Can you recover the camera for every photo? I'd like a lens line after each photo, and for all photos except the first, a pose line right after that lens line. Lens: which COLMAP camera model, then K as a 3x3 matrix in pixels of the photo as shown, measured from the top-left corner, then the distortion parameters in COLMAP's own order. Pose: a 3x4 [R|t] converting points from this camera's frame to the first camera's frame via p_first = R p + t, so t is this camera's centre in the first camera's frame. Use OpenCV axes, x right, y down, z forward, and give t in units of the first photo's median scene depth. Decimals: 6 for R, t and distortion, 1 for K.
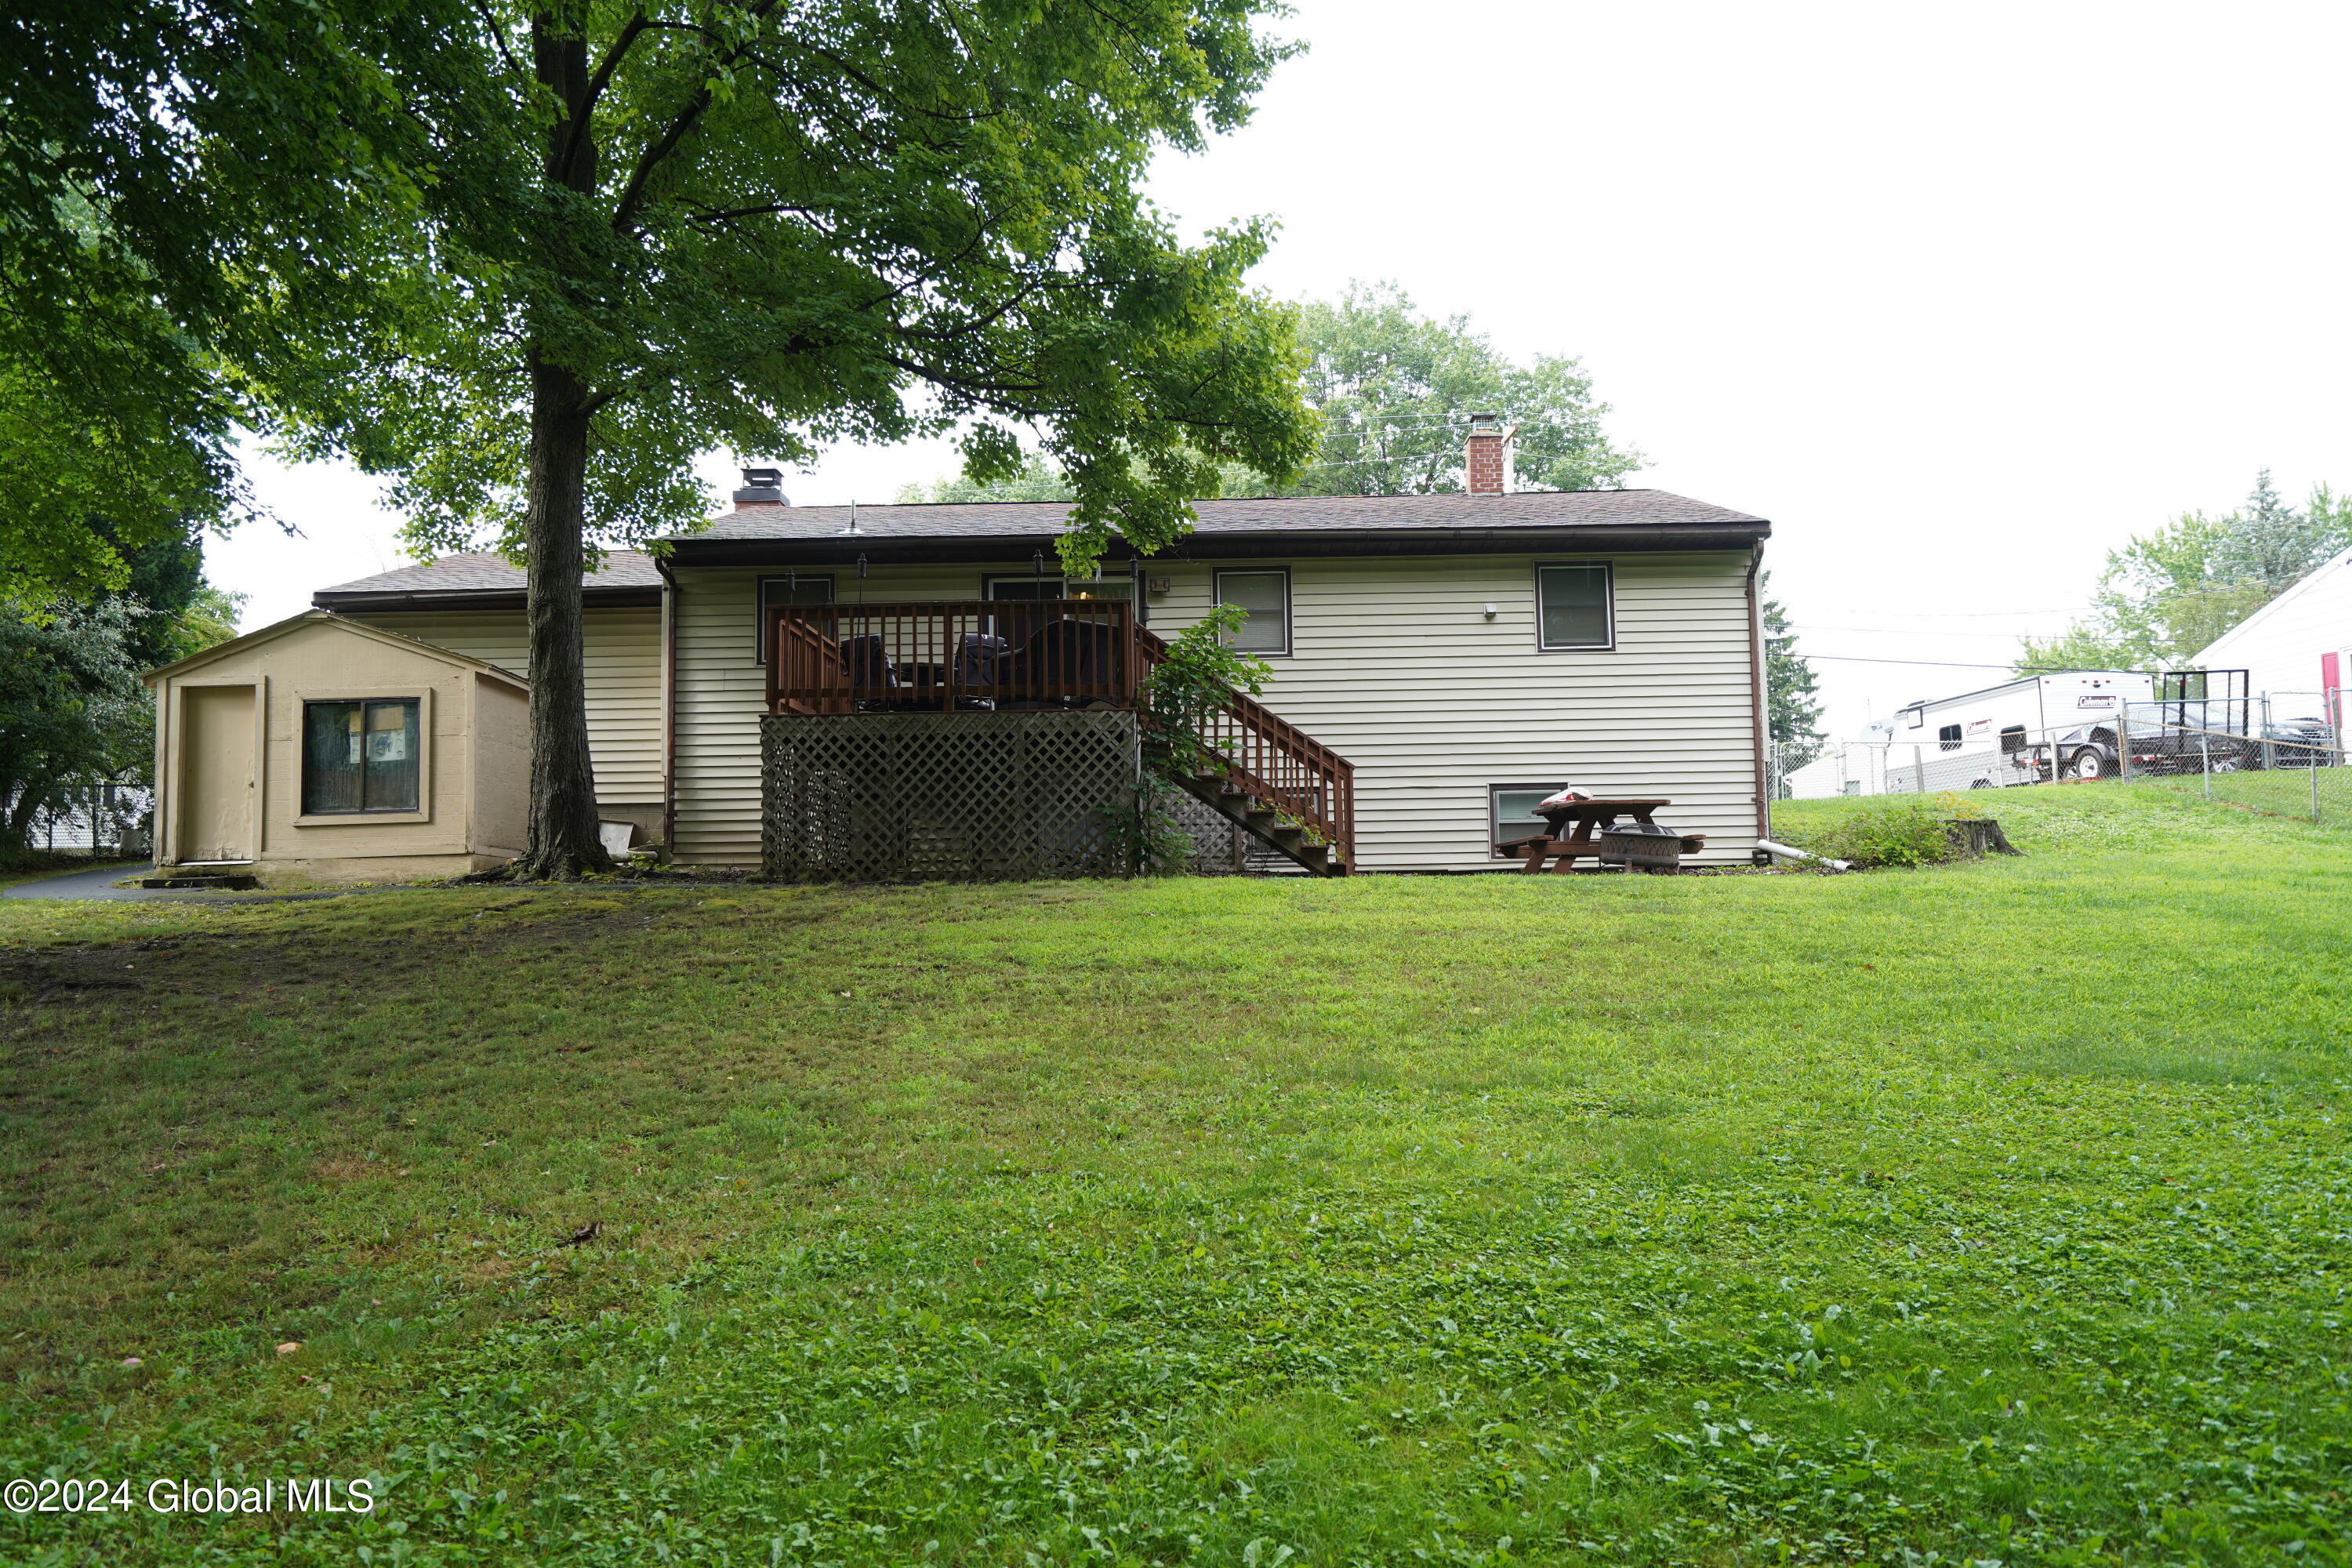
lens RADIAL K [[1582.0, 0, 1176.0], [0, 1582.0, 784.0], [0, 0, 1]] dist [-0.021622, 0.041573]
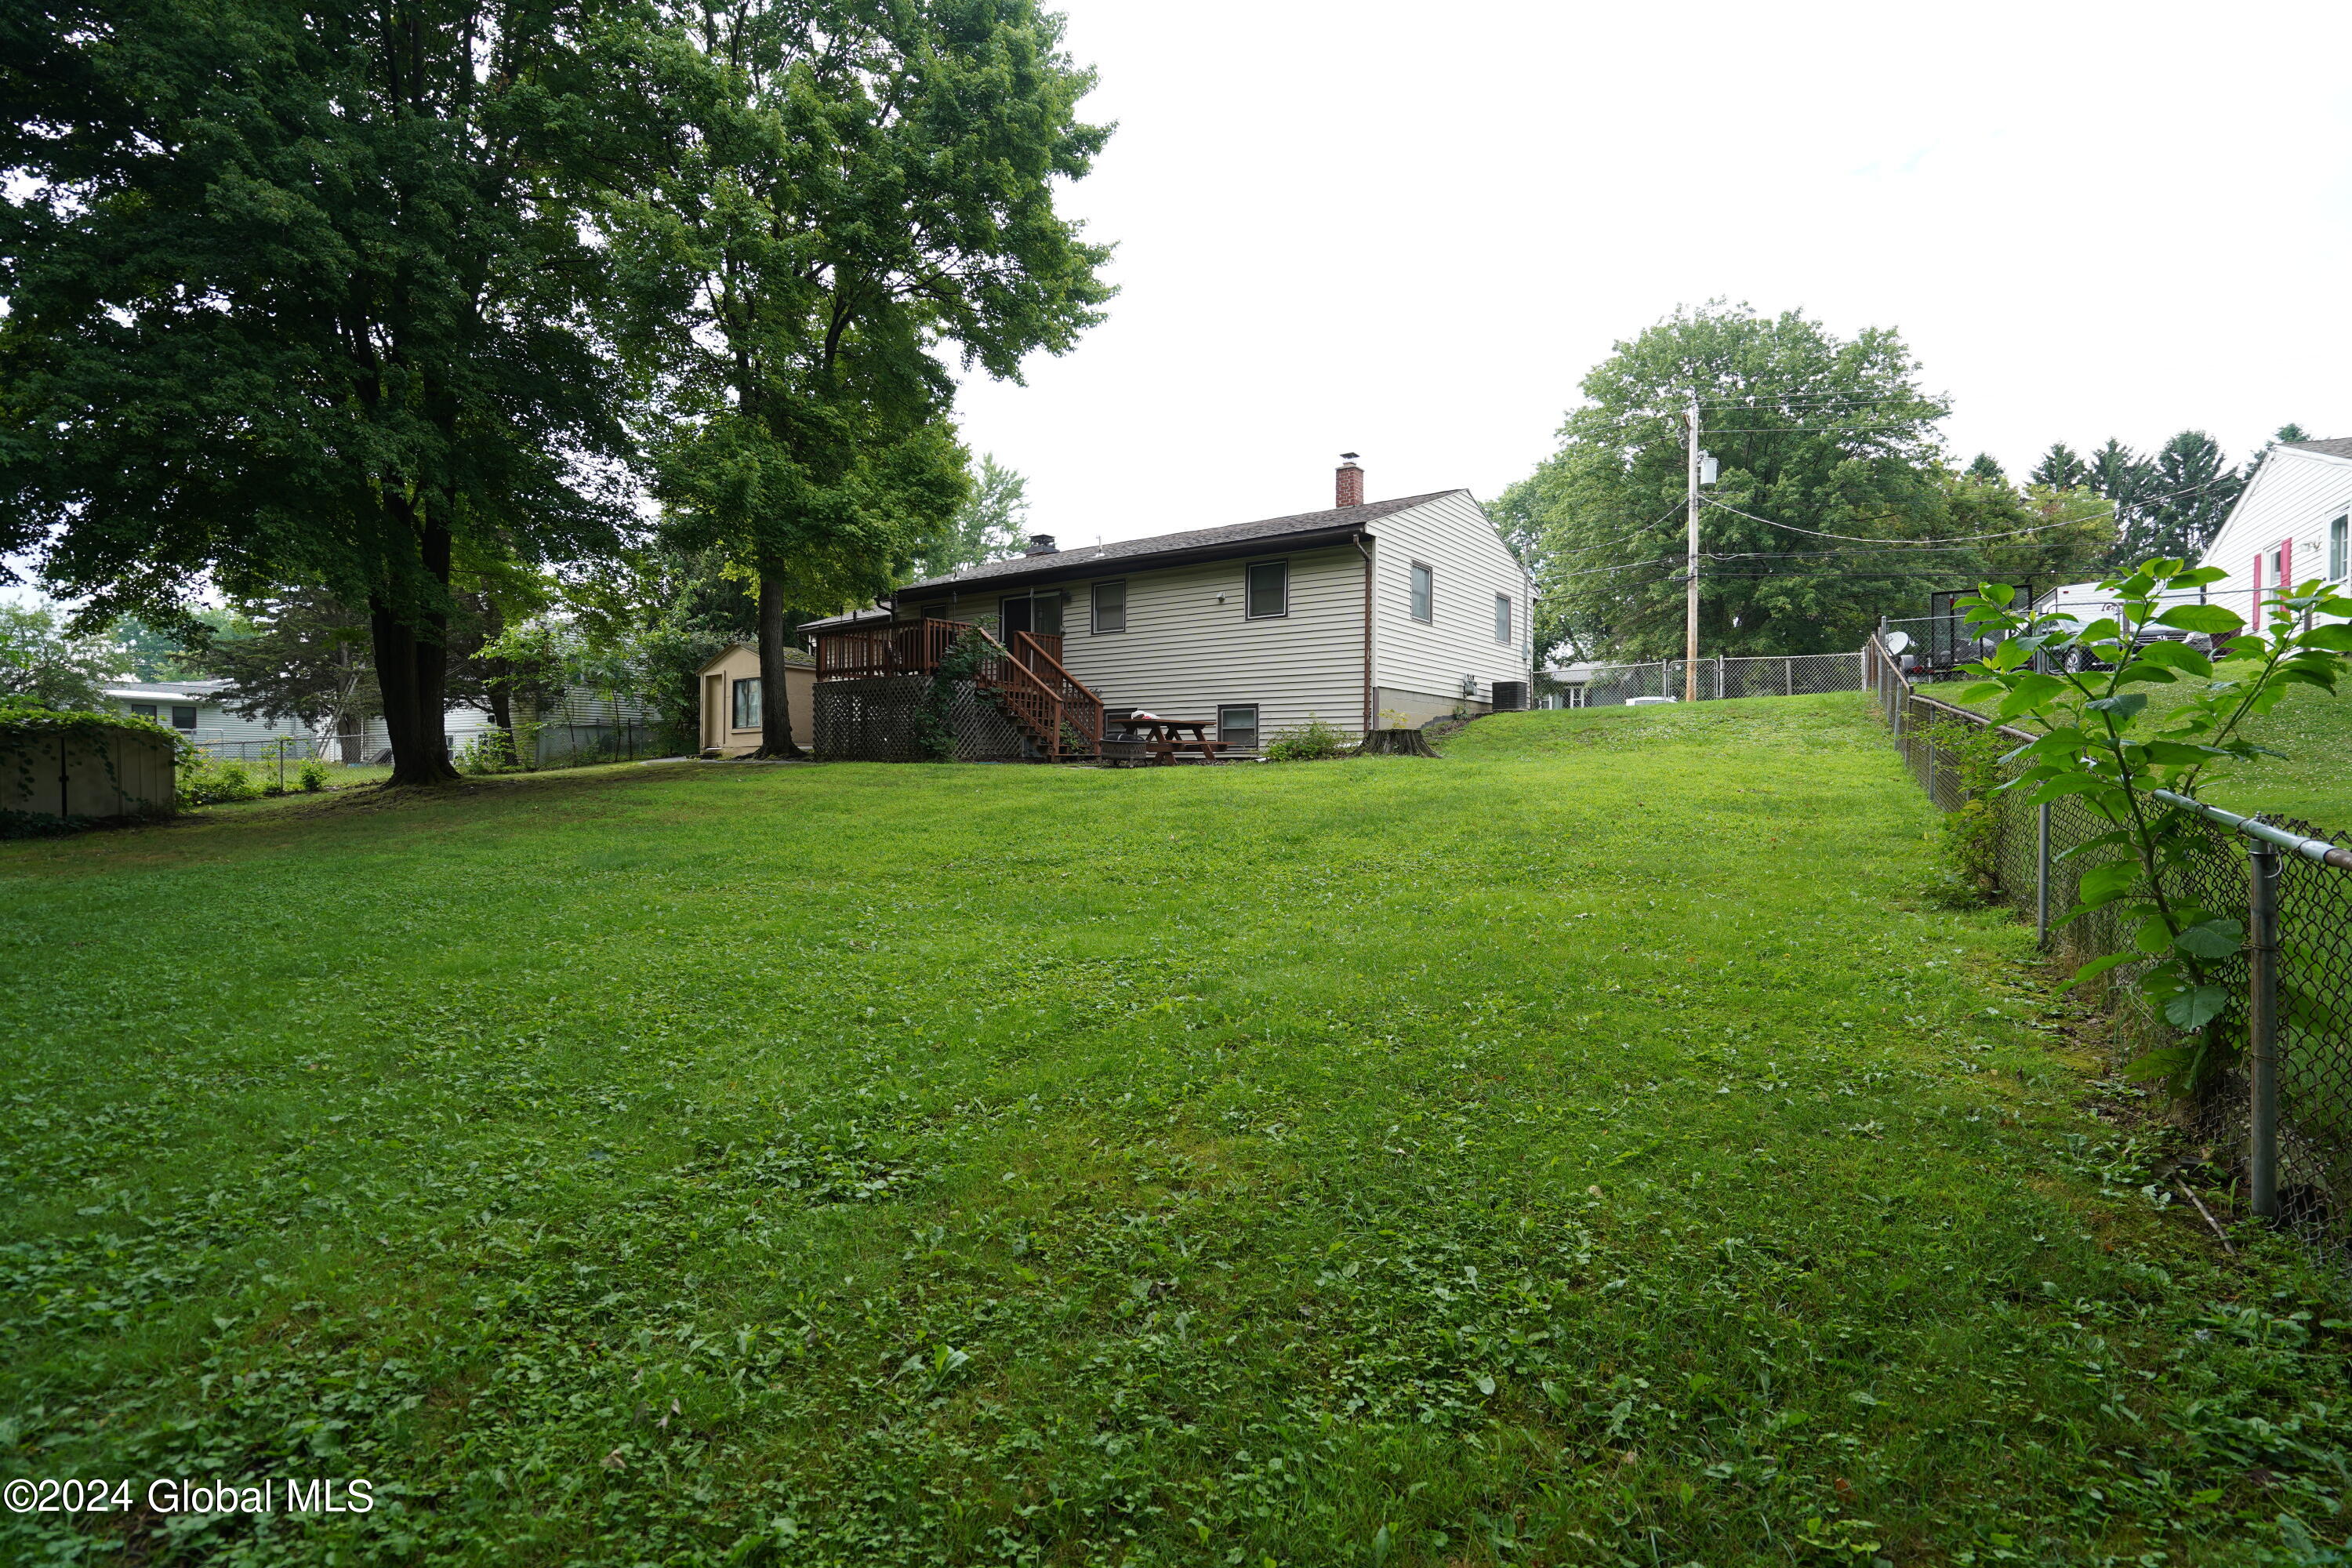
lens RADIAL K [[1052.7, 0, 1179.7], [0, 1052.7, 782.2], [0, 0, 1]] dist [-0.081113, 0.036628]
pose [[0.814119, 0.028242, -0.580010, 0.795078], [0.024477, 0.996260, 0.082867, -0.011408], [0.580181, -0.081661, 0.810383, 0.097720]]
